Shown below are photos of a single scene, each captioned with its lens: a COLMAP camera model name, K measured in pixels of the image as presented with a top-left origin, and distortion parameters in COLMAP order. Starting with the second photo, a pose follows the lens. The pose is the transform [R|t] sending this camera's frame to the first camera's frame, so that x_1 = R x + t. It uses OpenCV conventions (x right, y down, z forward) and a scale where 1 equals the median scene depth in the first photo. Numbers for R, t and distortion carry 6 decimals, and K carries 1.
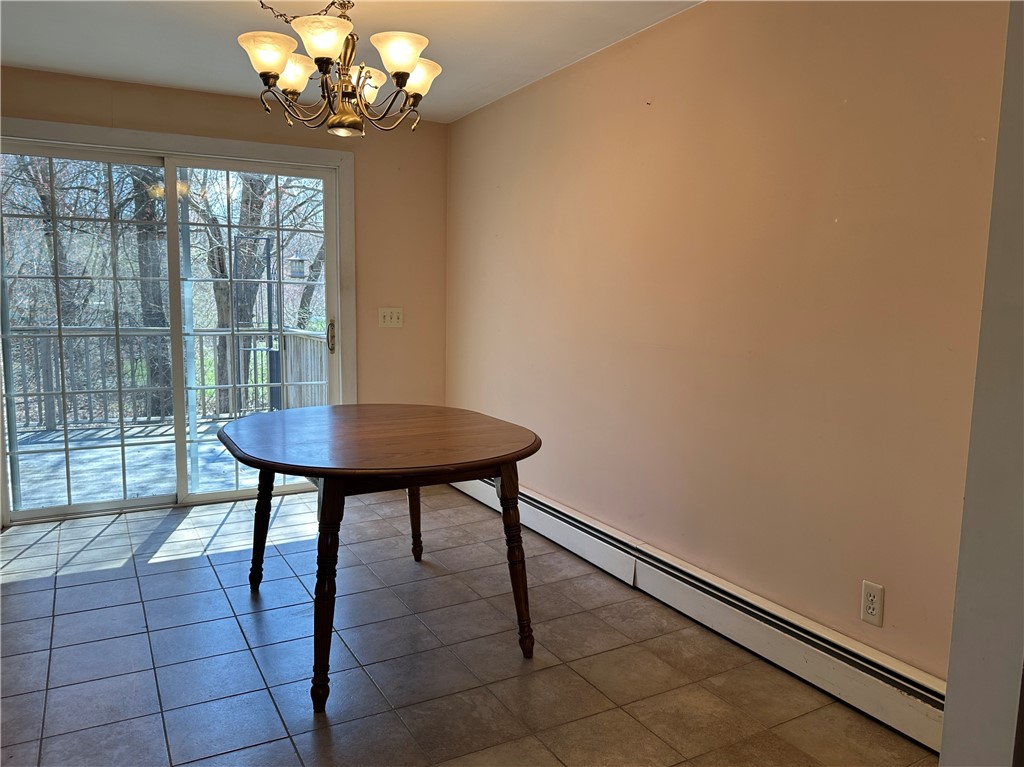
lens RADIAL K [[733.1, 0, 508.8], [0, 733.1, 385.1], [0, 0, 1]] dist [-0.040350, -0.010032]
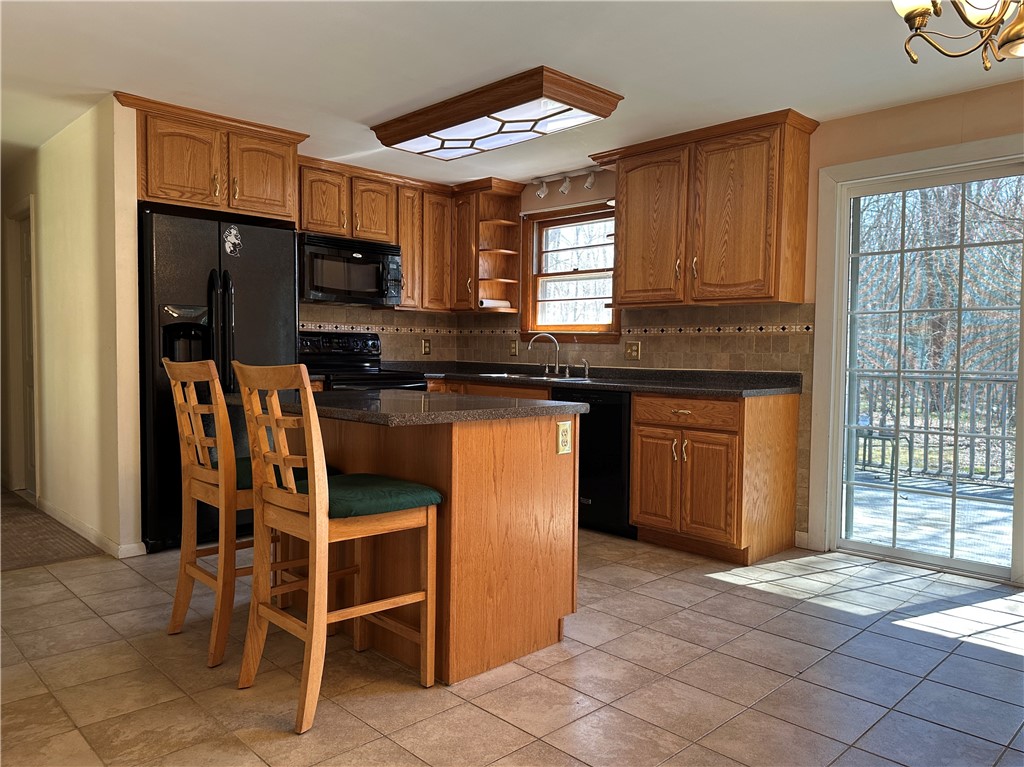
lens RADIAL K [[733.1, 0, 510.4], [0, 733.1, 380.4], [0, 0, 1]] dist [-0.040350, -0.010032]
pose [[0.248618, 0.030945, -0.968107, 0.209757], [-0.123923, 0.992292, -0.000106, 0.011745], [0.960642, 0.119997, 0.250536, 0.284494]]
